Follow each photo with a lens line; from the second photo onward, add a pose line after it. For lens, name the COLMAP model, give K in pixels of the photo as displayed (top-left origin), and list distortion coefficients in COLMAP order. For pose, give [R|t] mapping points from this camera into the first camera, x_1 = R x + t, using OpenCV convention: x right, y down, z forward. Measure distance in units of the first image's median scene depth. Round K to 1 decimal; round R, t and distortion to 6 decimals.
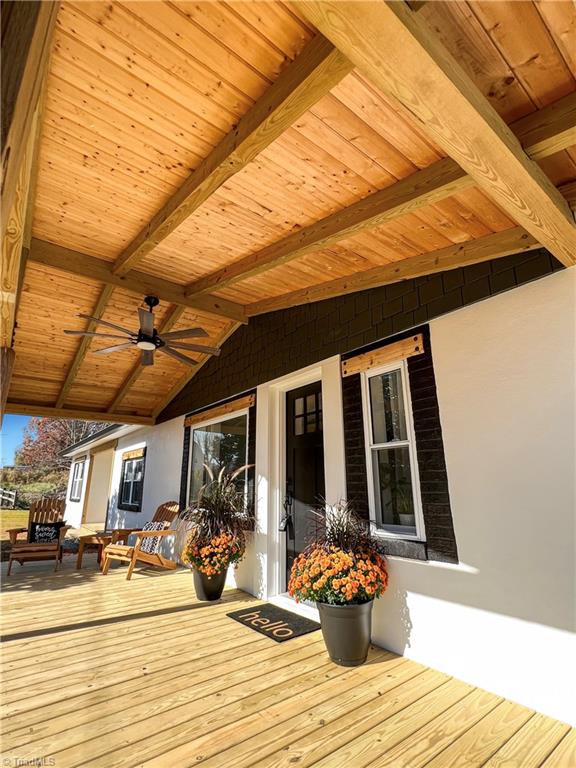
lens RADIAL K [[369.8, 0, 287.8], [0, 369.8, 384.3], [0, 0, 1]] dist [-0.001039, -0.000191]
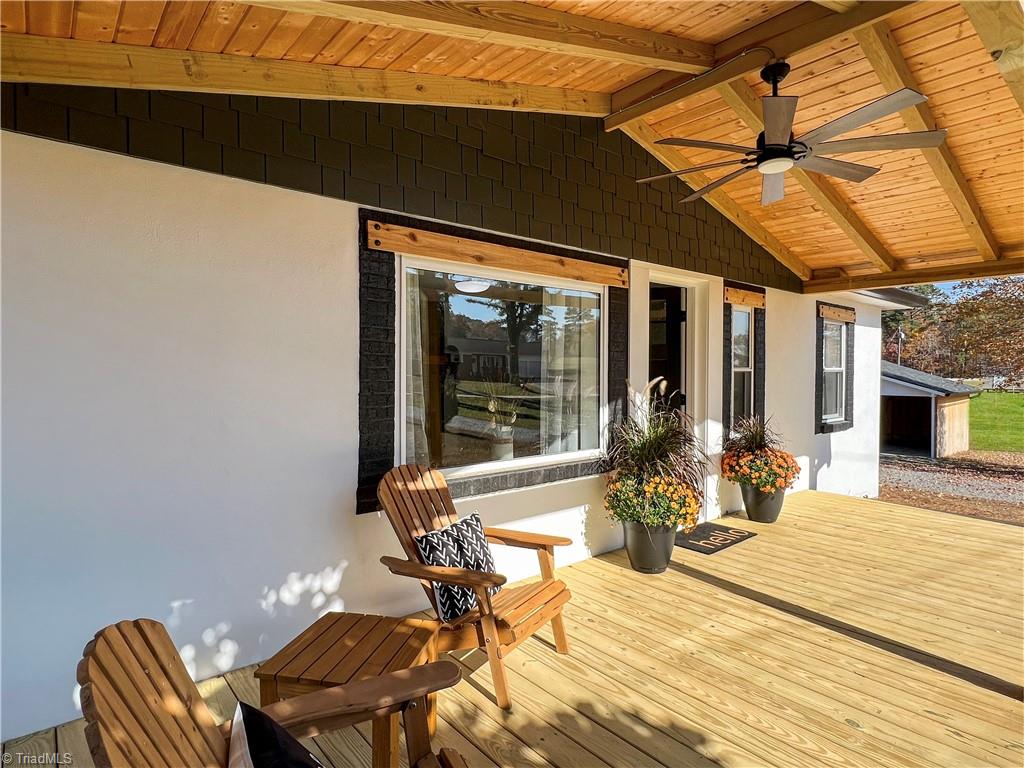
lens RADIAL K [[560.1, 0, 511.9], [0, 560.1, 383.0], [0, 0, 1]] dist [0.000253, -0.000245]
pose [[-0.046671, -0.021374, 0.998682, -1.493221], [-0.268732, 0.963181, 0.008056, 0.369447], [-0.962084, -0.268002, -0.050697, 1.682053]]
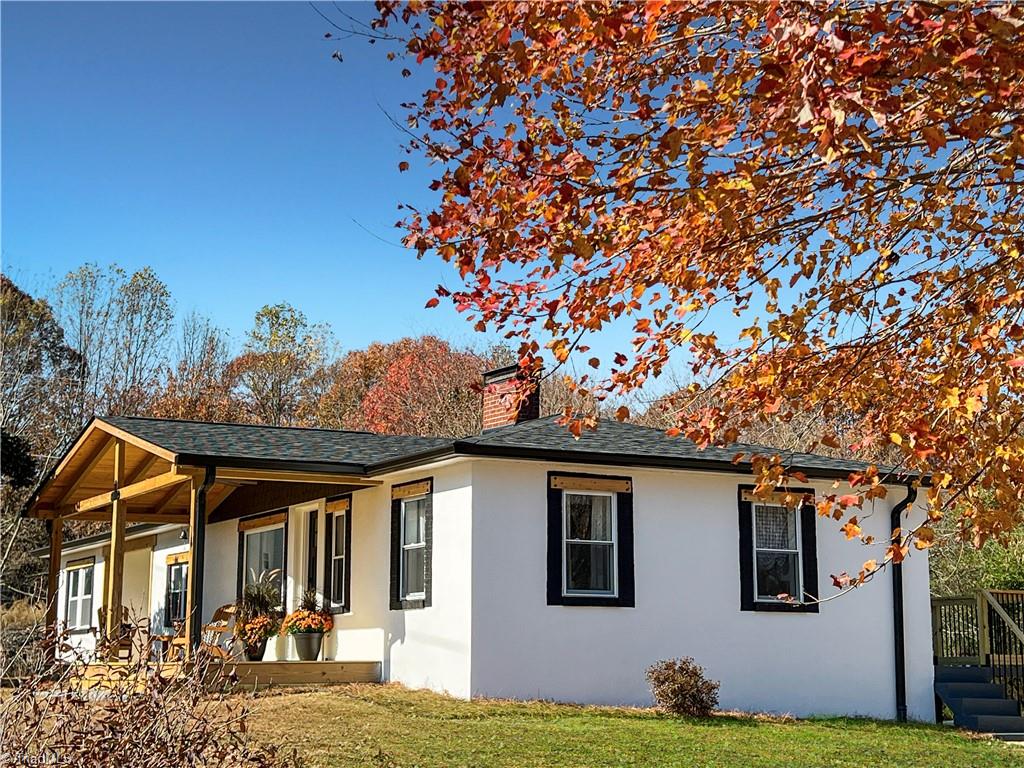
lens RADIAL K [[1702.6, 0, 512.0], [0, 1702.6, 383.0], [0, 0, 1]] dist [0.017090, 0.000000]
pose [[0.987841, -0.010946, -0.155084, 2.187759], [0.025505, 0.995414, 0.092200, -1.293096], [0.153363, -0.095034, 0.983589, -6.309287]]
